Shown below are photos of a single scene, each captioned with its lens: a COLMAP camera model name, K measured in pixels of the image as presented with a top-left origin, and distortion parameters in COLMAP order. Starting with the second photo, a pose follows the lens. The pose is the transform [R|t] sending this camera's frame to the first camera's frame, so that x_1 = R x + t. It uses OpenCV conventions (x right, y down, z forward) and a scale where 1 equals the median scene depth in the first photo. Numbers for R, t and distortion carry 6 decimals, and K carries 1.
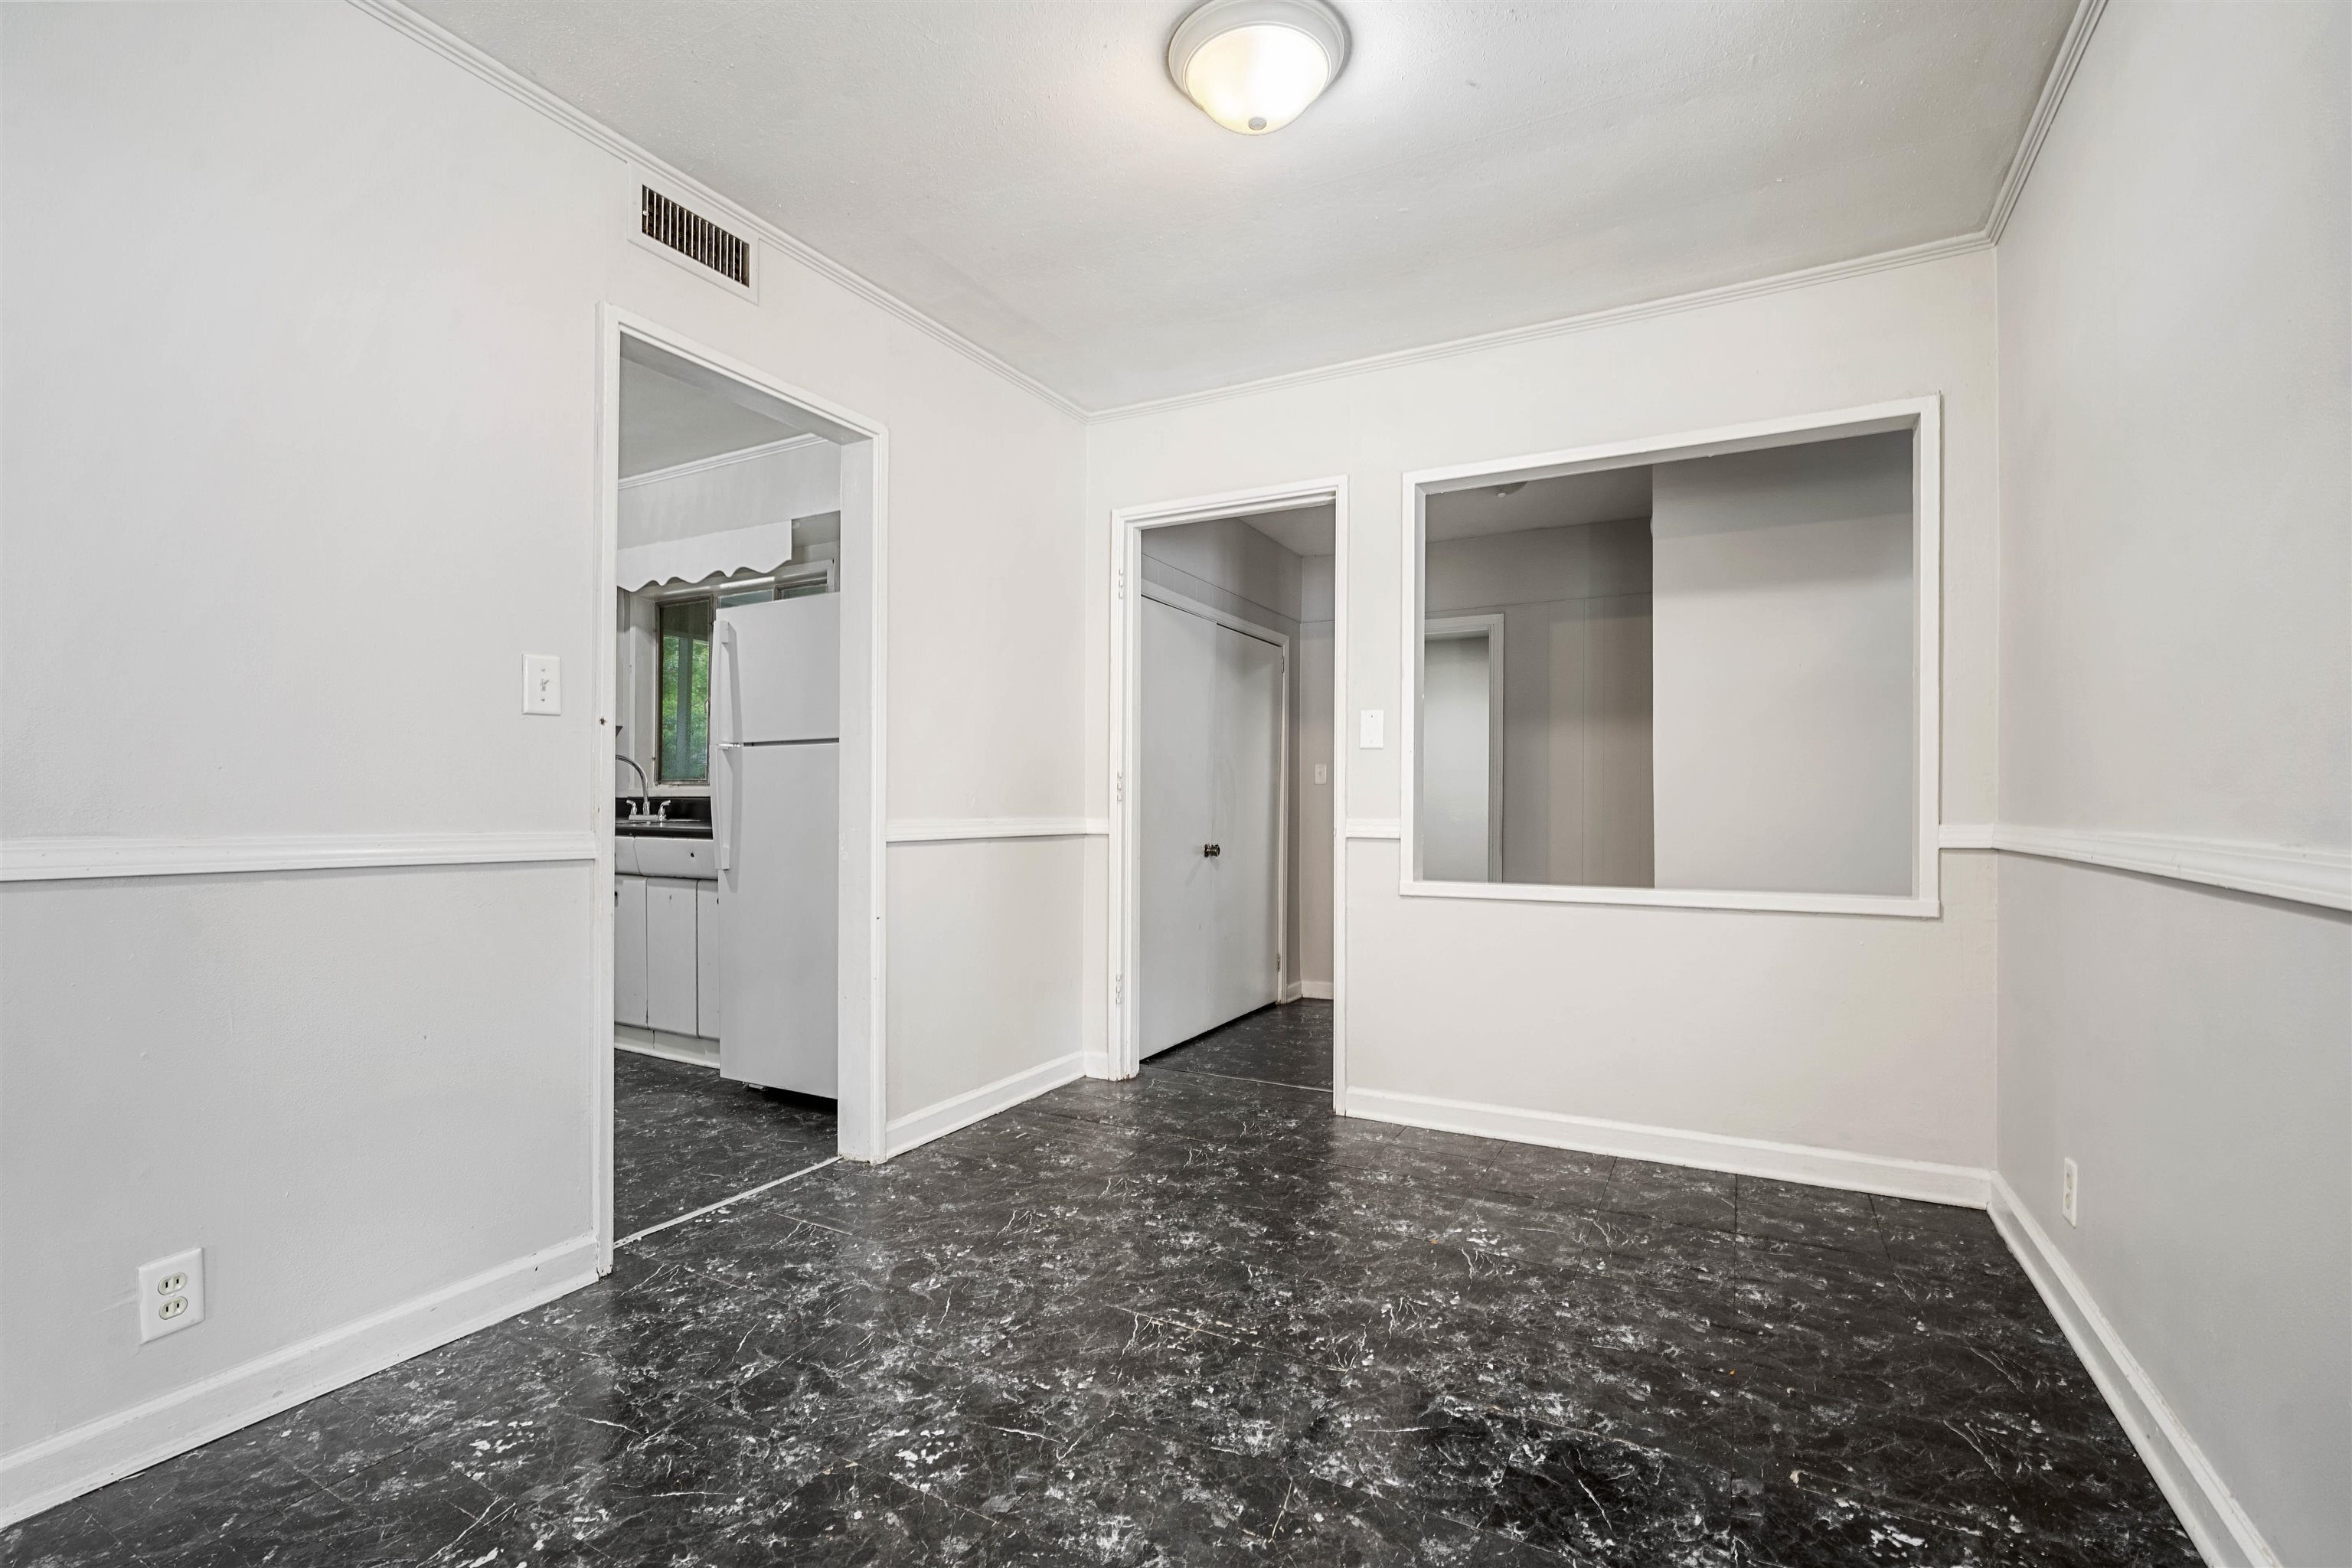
lens RADIAL K [[1039.7, 0, 1209.5], [0, 1039.7, 788.1], [0, 0, 1]] dist [-0.013214, 0.001779]
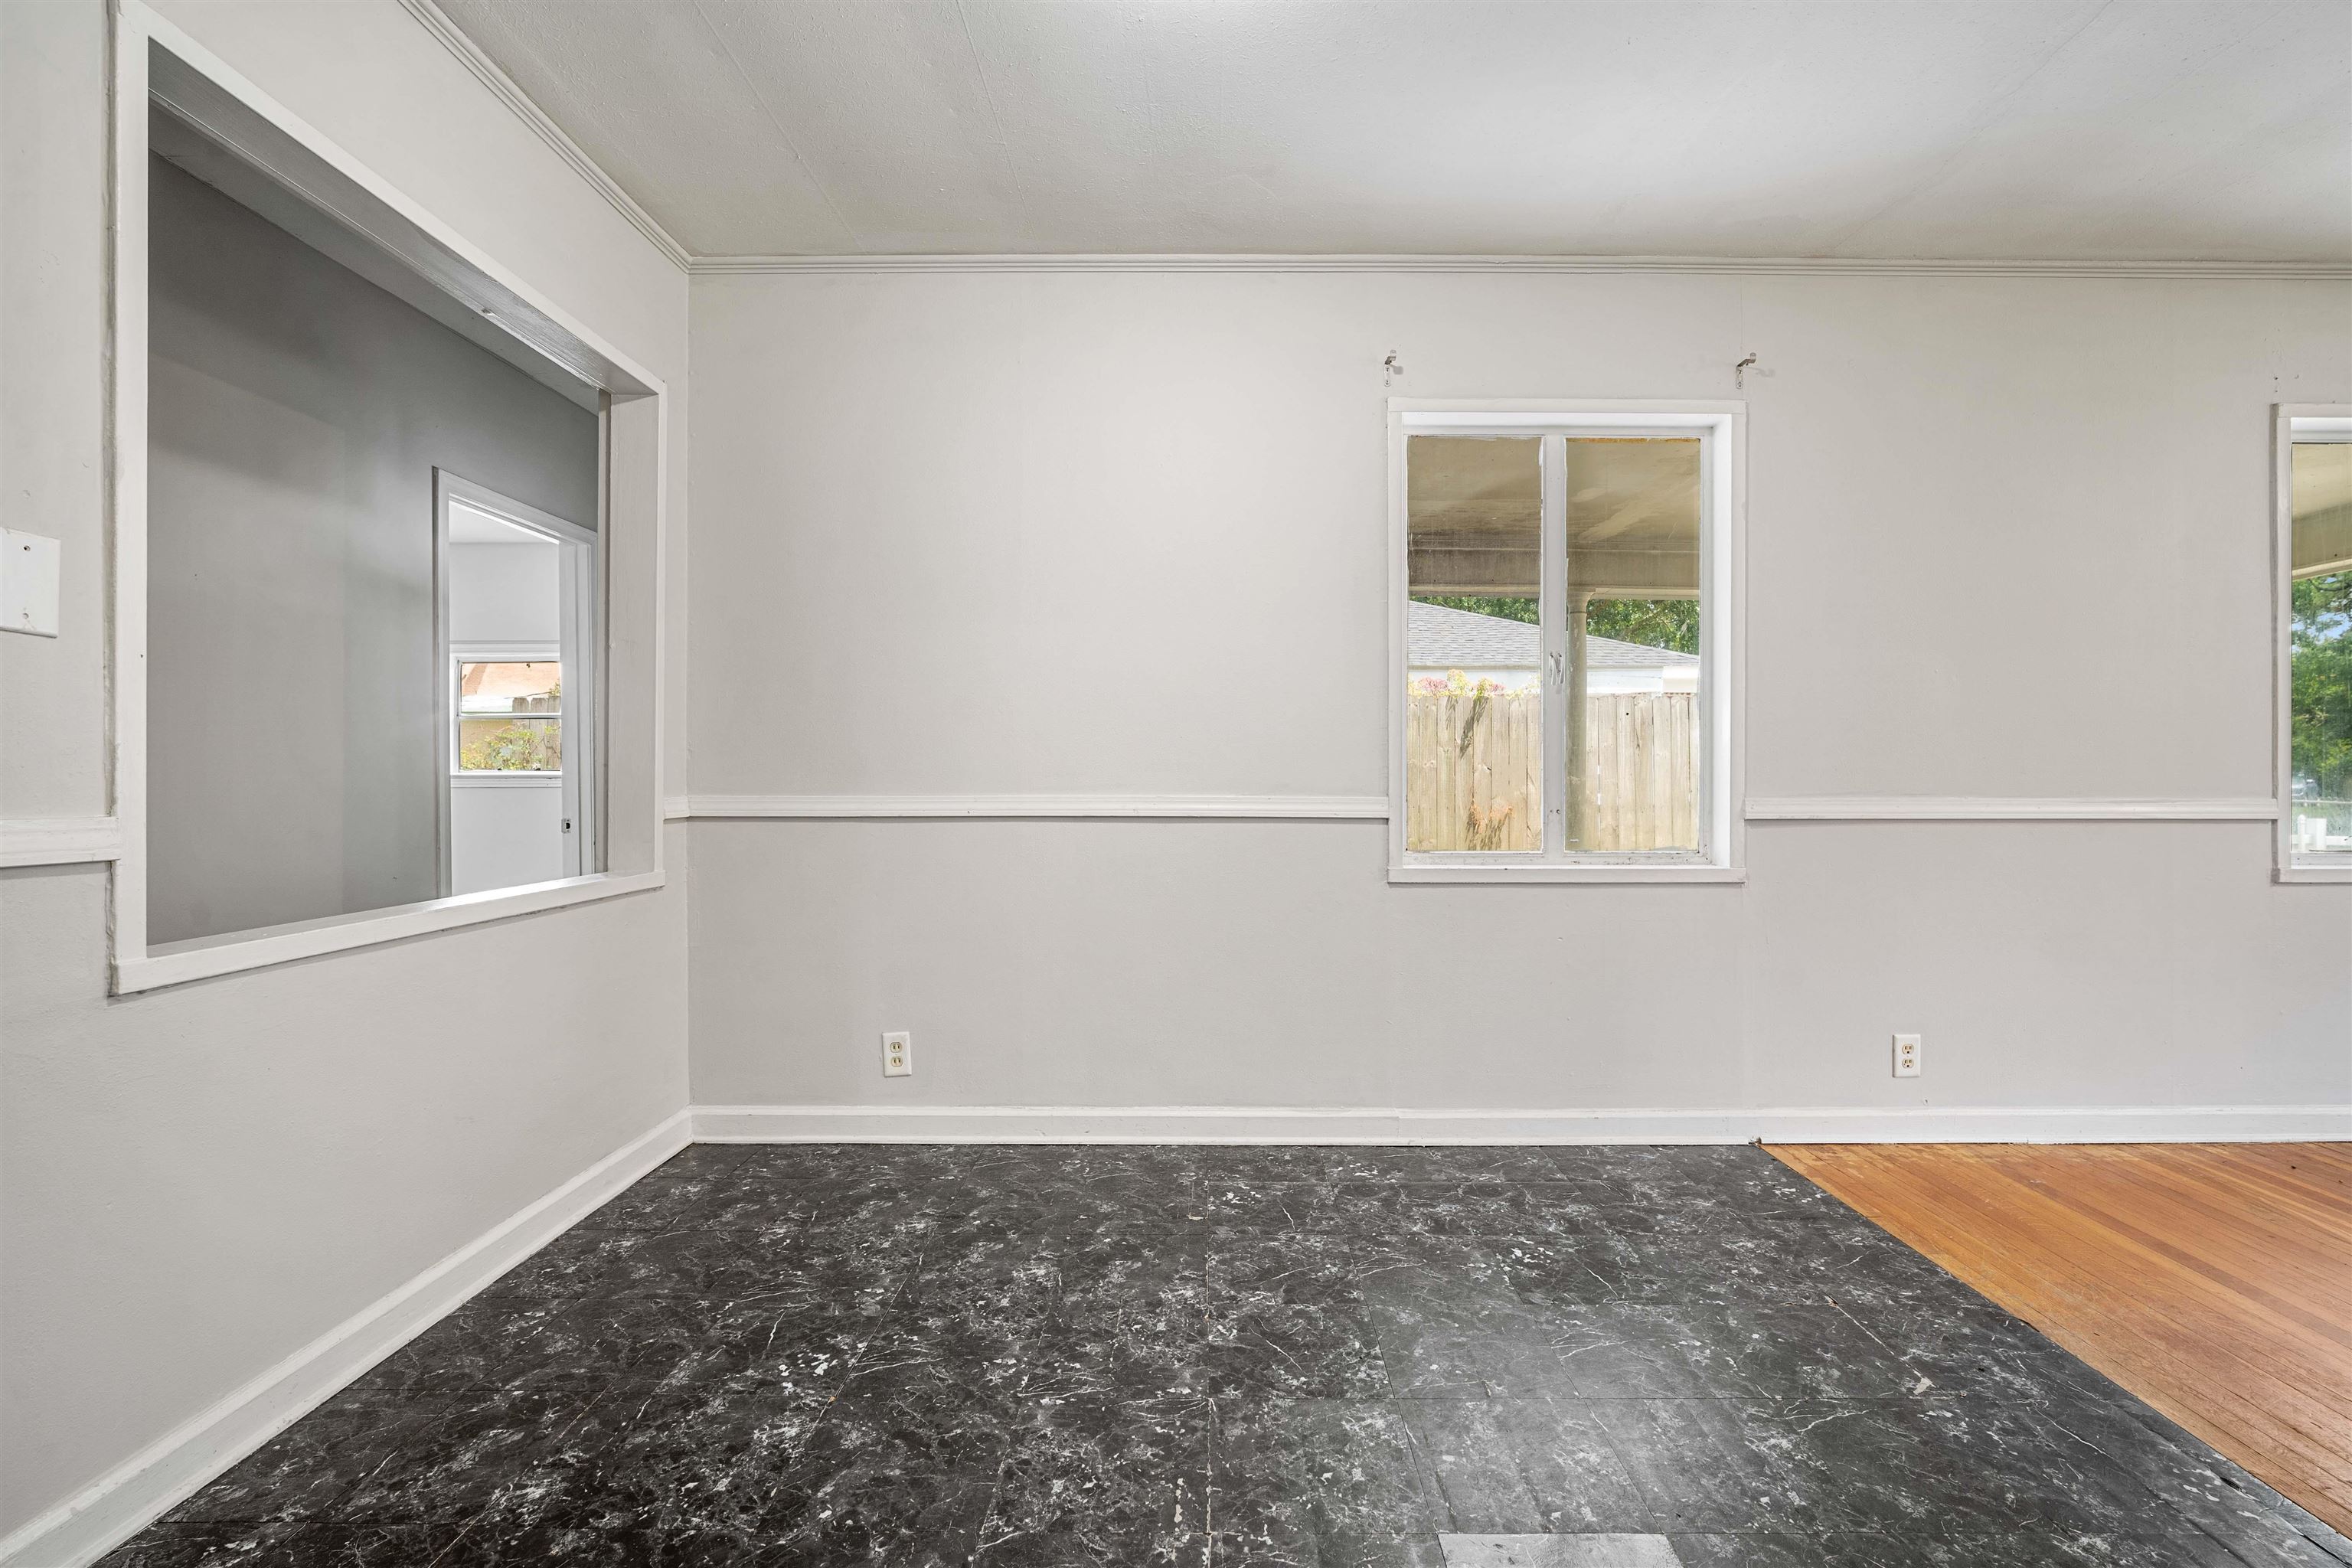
lens RADIAL K [[1039.7, 0, 1186.9], [0, 1039.7, 782.0], [0, 0, 1]] dist [-0.013214, 0.001779]
pose [[-0.439529, -0.004227, 0.898219, -0.466882], [-0.012257, 0.999924, -0.001292, 0.014591], [-0.898145, -0.011577, -0.439547, 0.987193]]
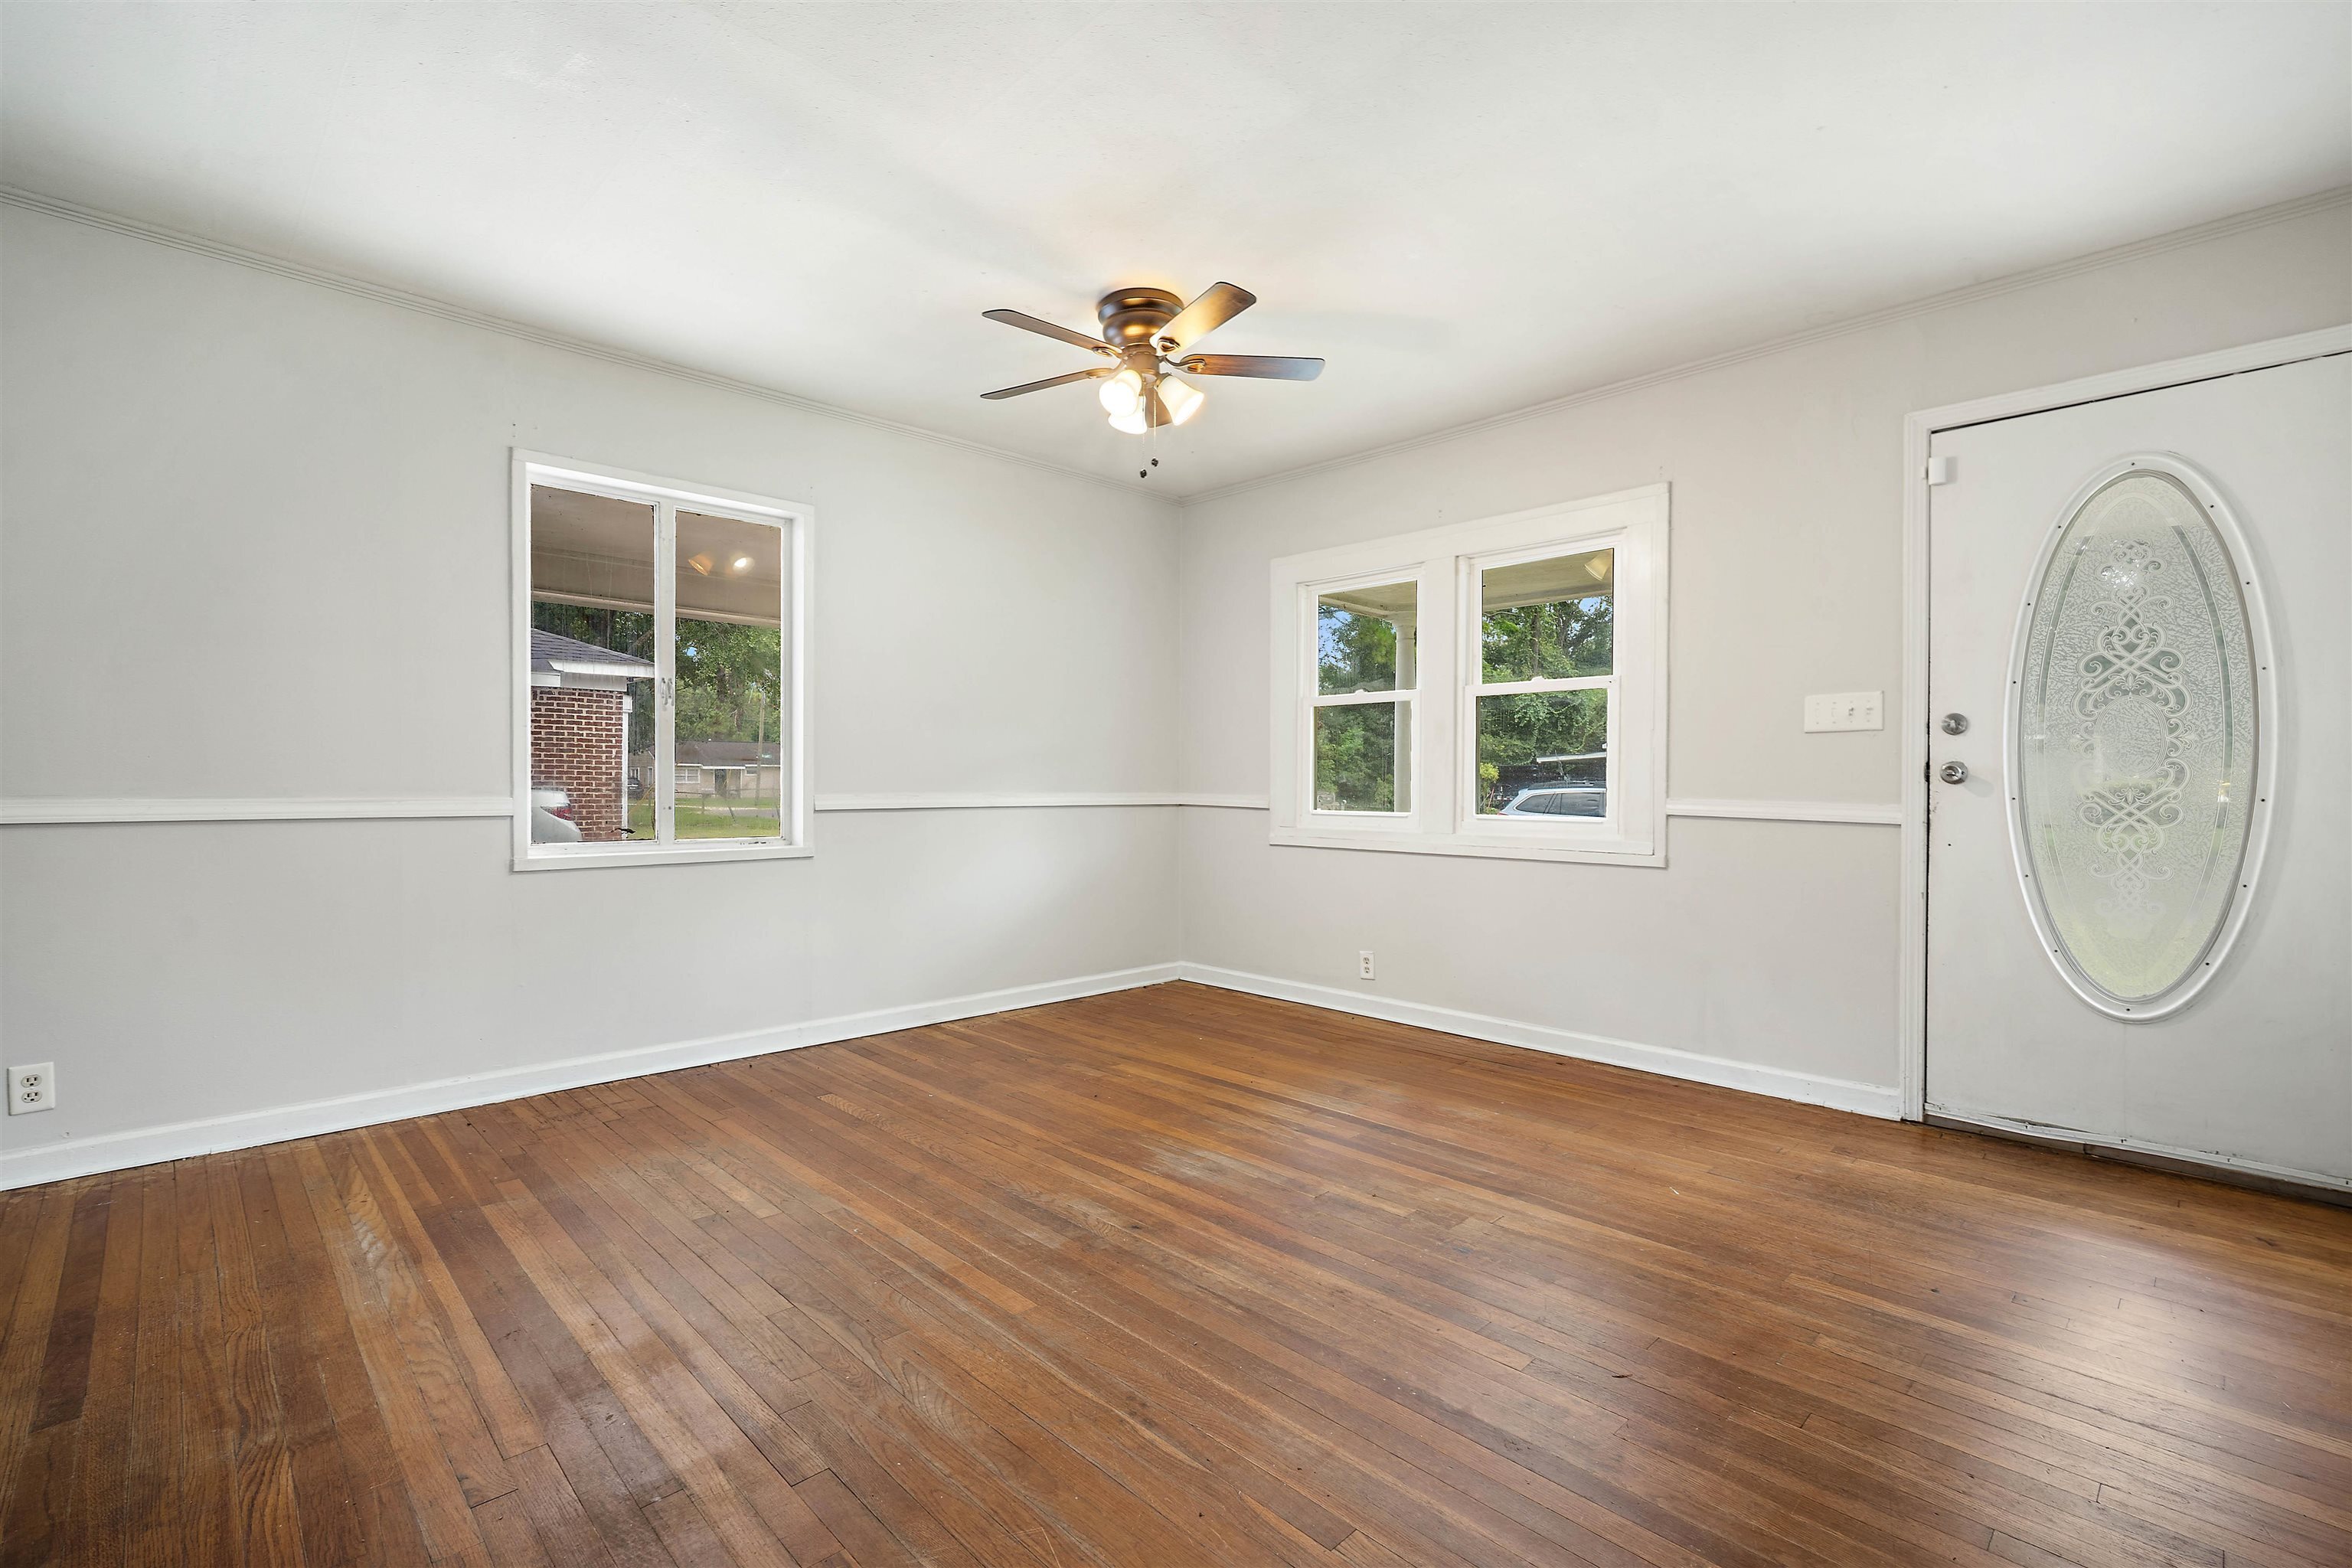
lens RADIAL K [[1039.7, 0, 1188.2], [0, 1039.7, 797.4], [0, 0, 1]] dist [-0.013214, 0.001779]
pose [[-0.947219, -0.011368, 0.320384, -1.144326], [-0.011515, 0.999933, 0.001436, 0.005308], [-0.320379, -0.002330, -0.947287, 0.399794]]
